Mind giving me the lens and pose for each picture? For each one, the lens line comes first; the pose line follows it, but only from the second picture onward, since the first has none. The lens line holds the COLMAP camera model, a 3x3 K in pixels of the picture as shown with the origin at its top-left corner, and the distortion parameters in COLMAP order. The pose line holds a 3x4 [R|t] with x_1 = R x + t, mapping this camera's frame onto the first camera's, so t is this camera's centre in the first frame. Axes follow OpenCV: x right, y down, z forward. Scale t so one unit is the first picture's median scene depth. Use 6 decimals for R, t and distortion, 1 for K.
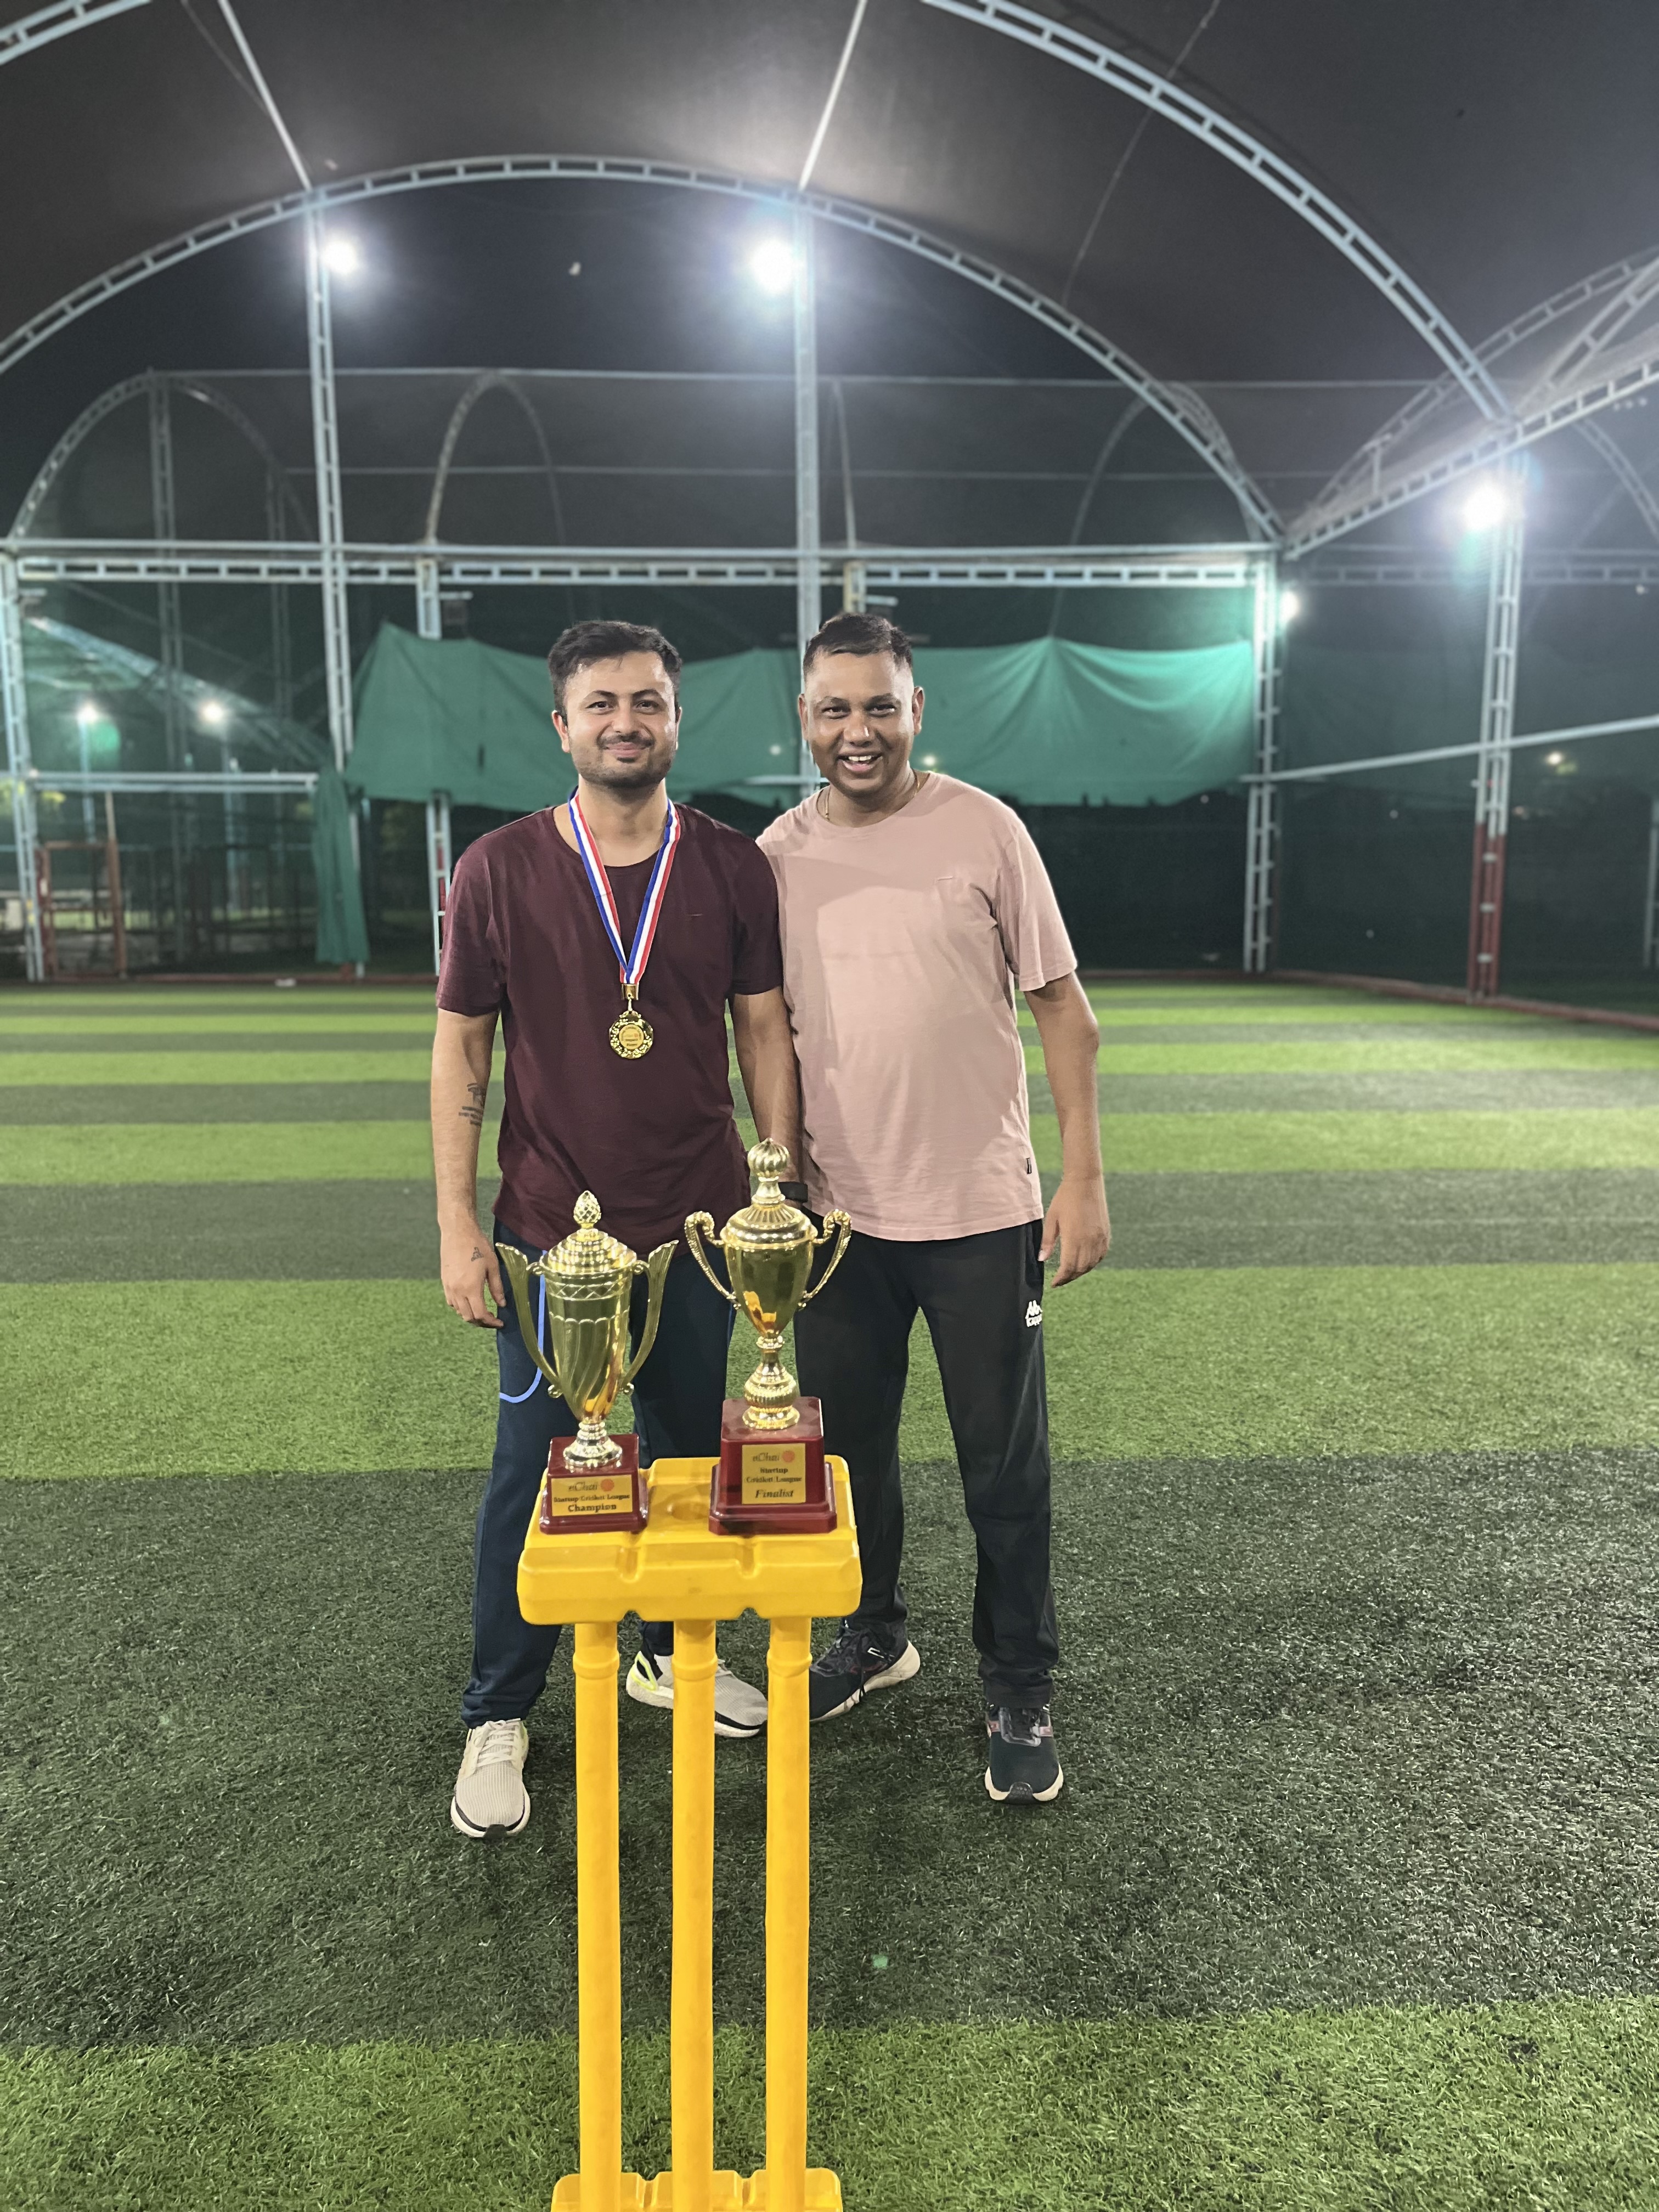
lens RADIAL K [[1658.3, 0, 832.7], [0, 1658.3, 1101.1], [0, 0, 1]] dist [0.079161, -0.102546]
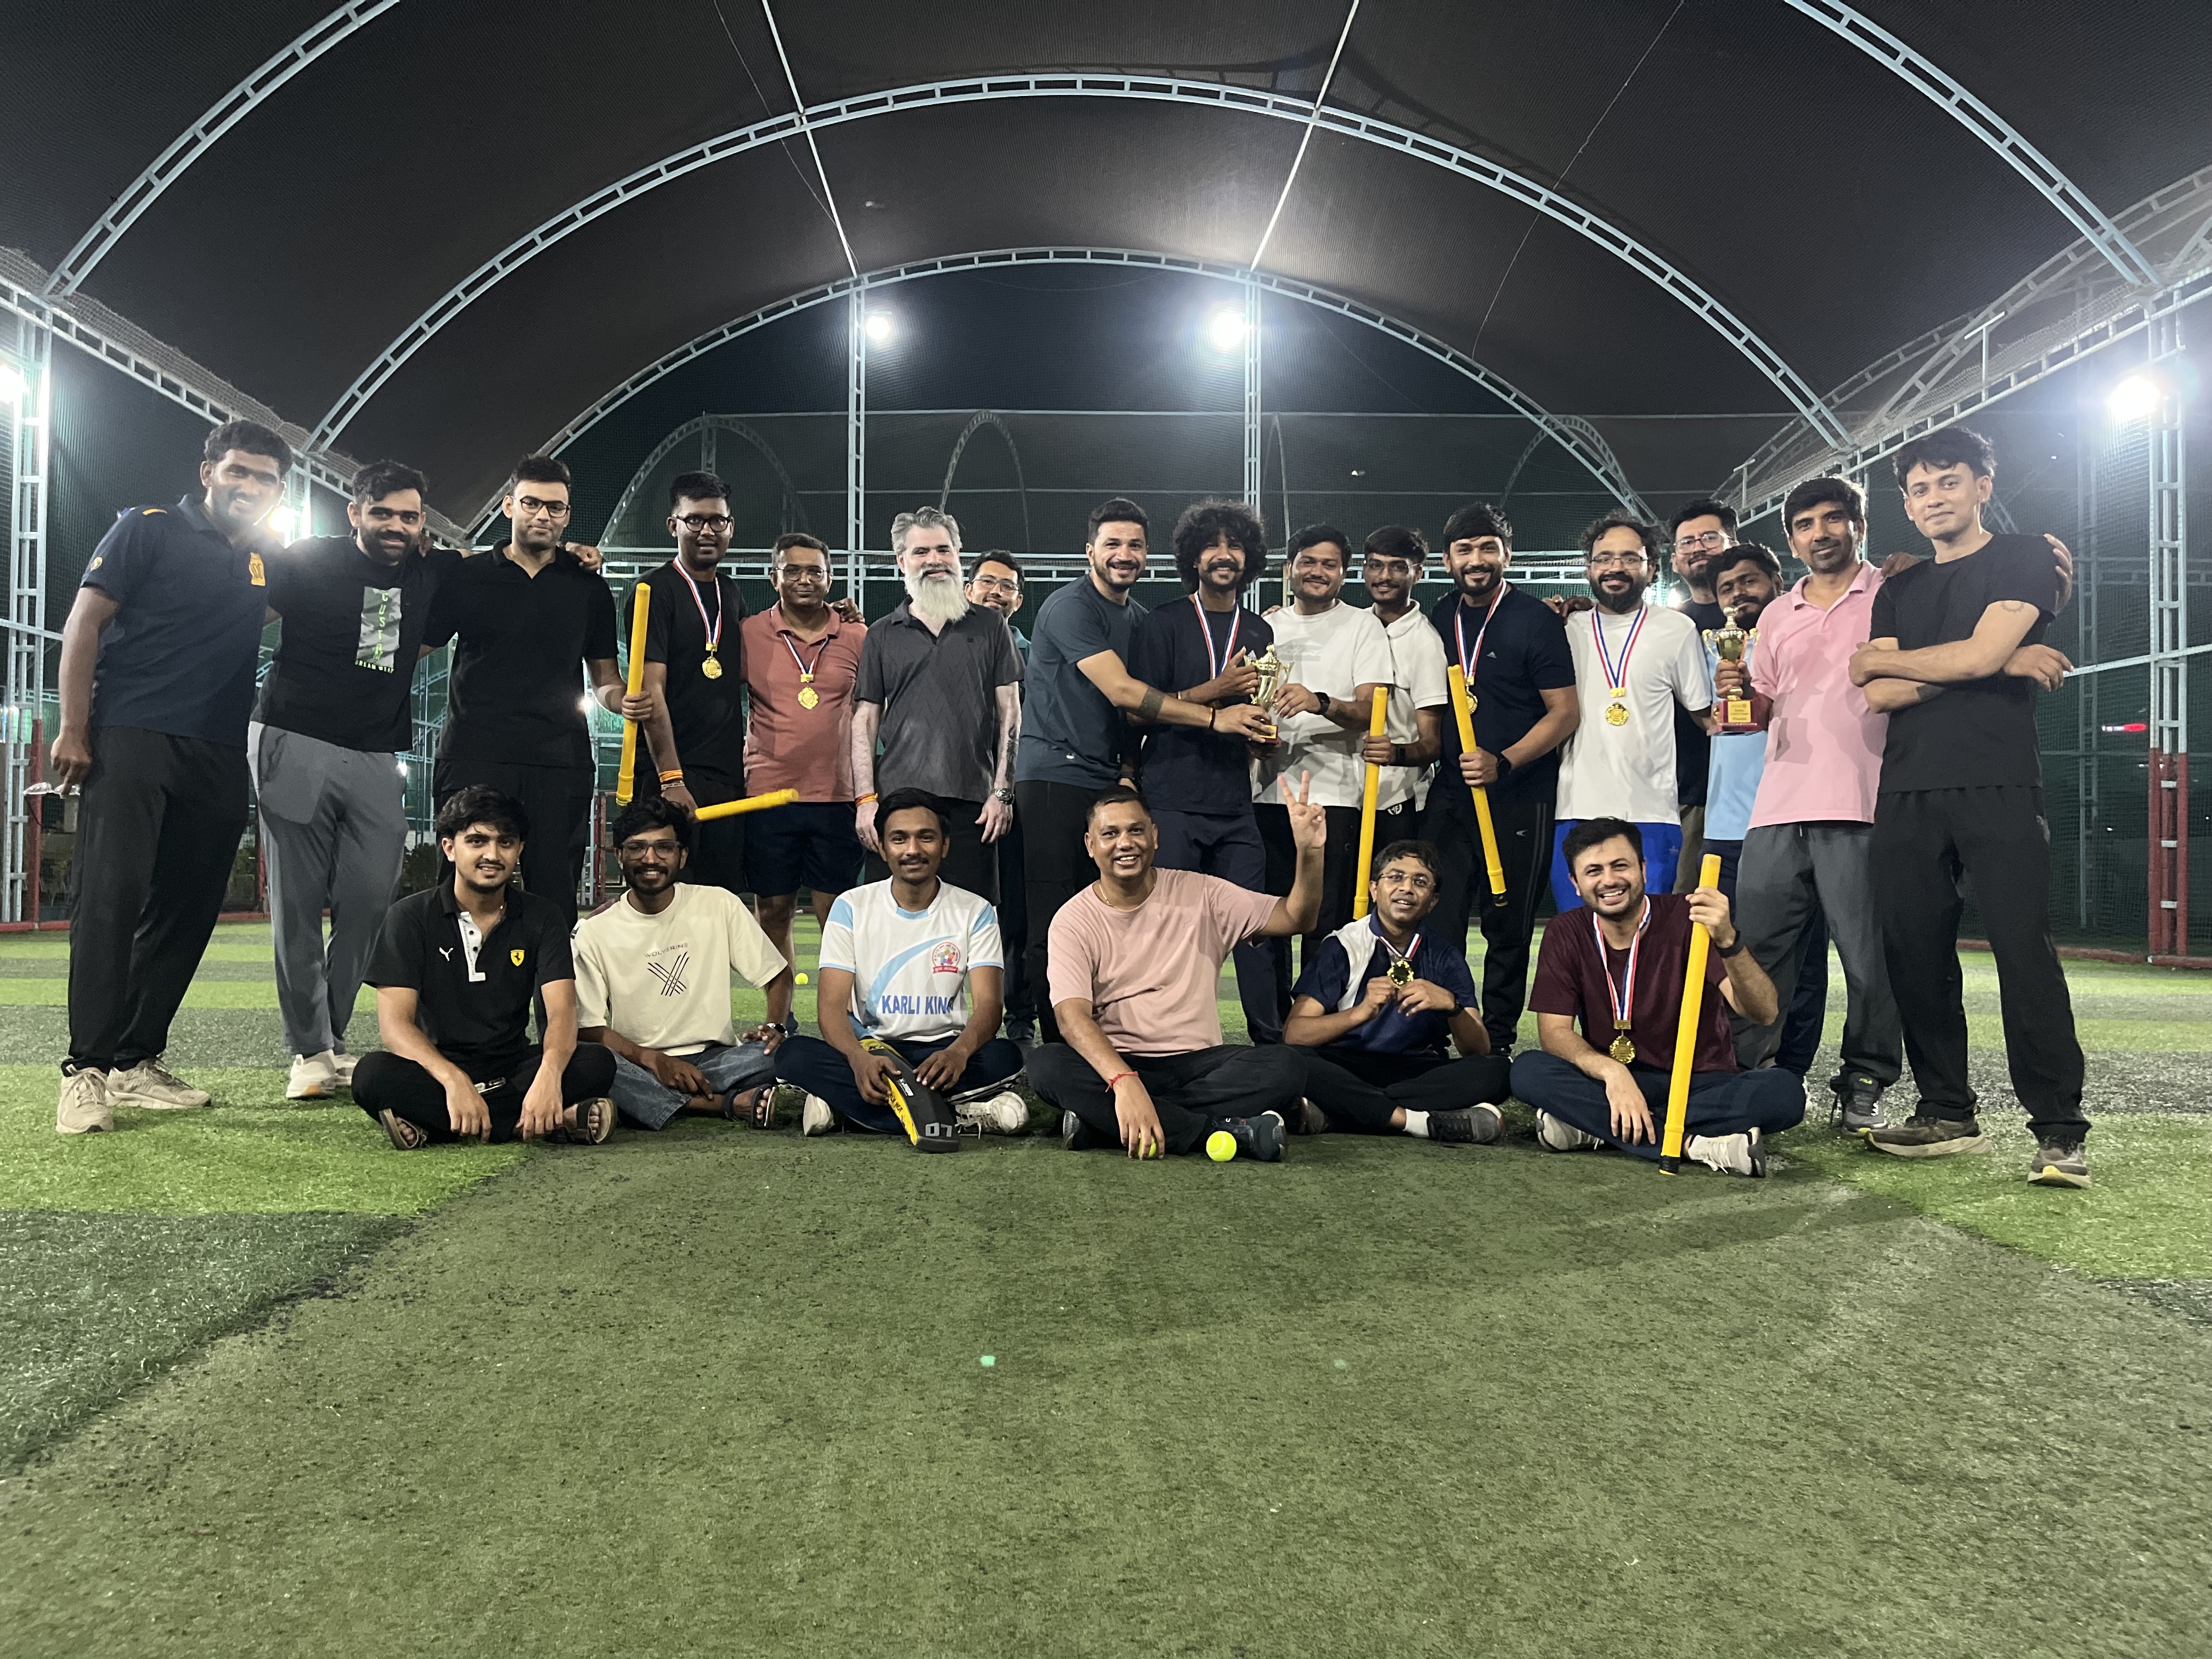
lens RADIAL K [[1699.7, 0, 1112.9], [0, 1699.7, 841.0], [0, 0, 1]] dist [0.031742, -0.001094]
pose [[0.996544, 0.014701, -0.081750, -0.014516], [-0.027229, 0.987647, -0.154313, 0.070117], [0.078472, 0.156006, 0.984634, -0.188430]]
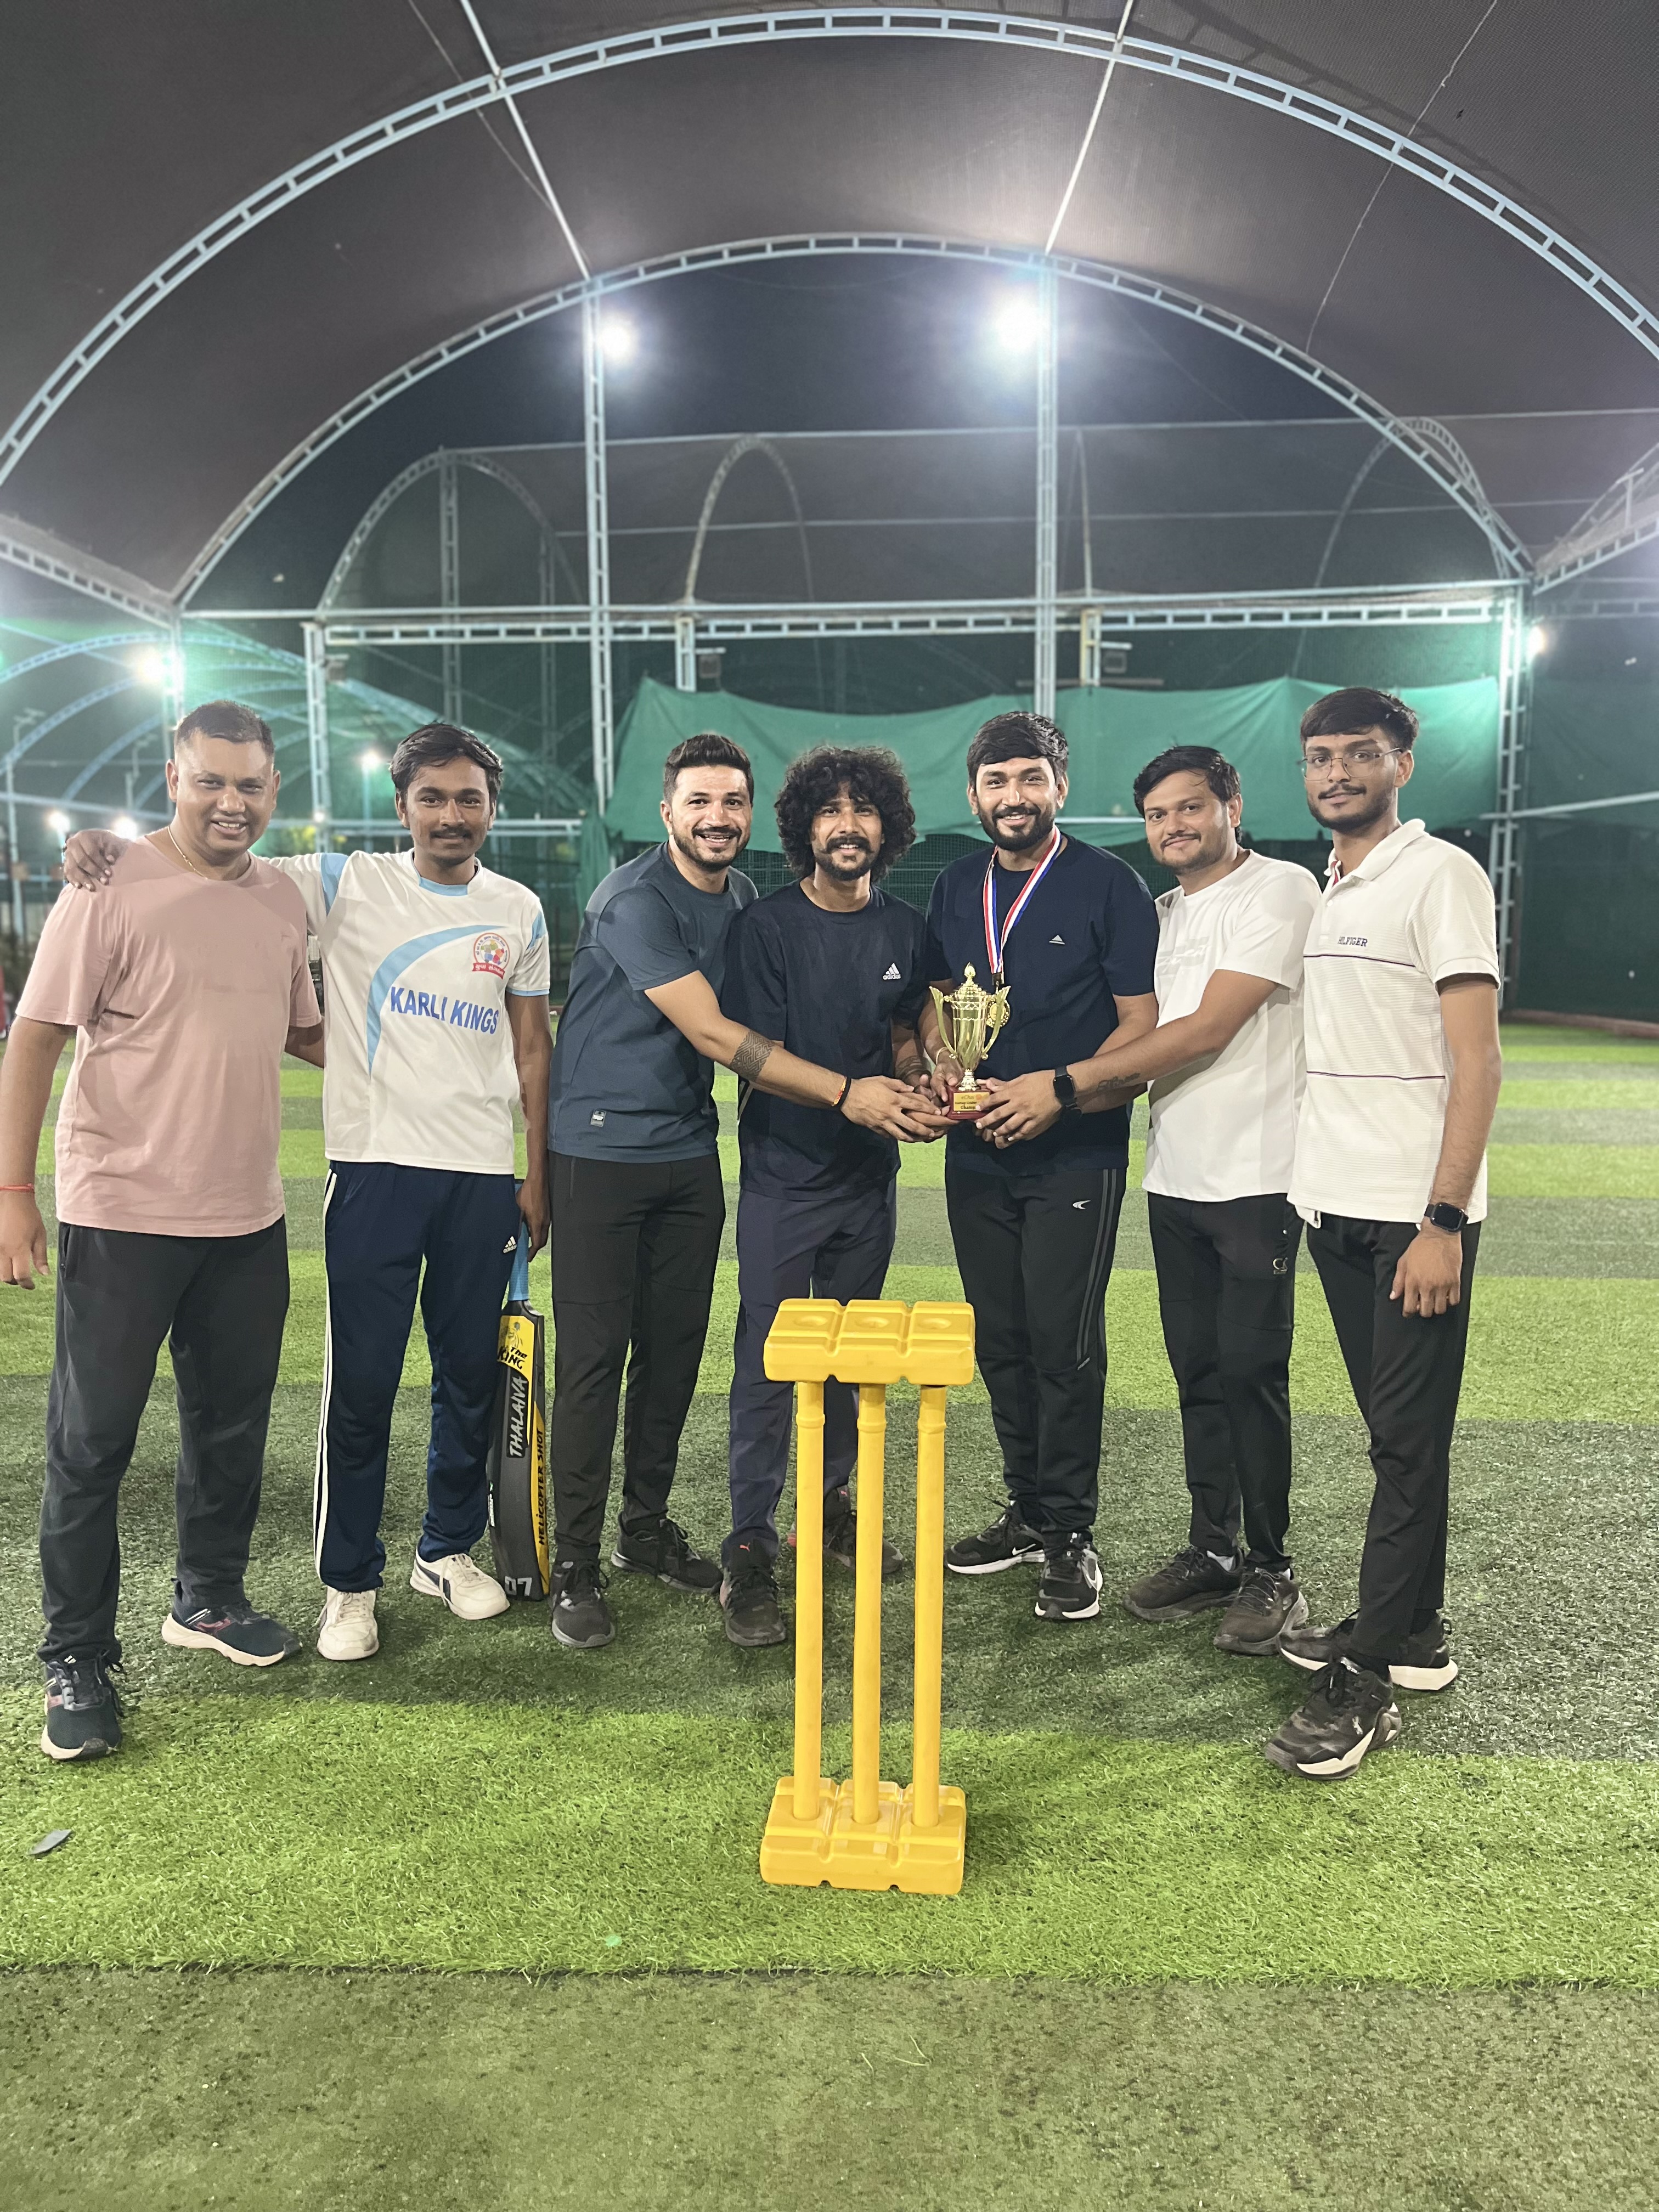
lens RADIAL K [[1670.8, 0, 829.0], [0, 1670.8, 1123.2], [0, 0, 1]] dist [0.070165, -0.092786]
pose [[0.989614, 0.020273, -0.142311, 0.009170], [-0.021559, 0.999739, -0.007506, 0.006064], [0.142121, 0.010496, 0.989794, -0.054646]]
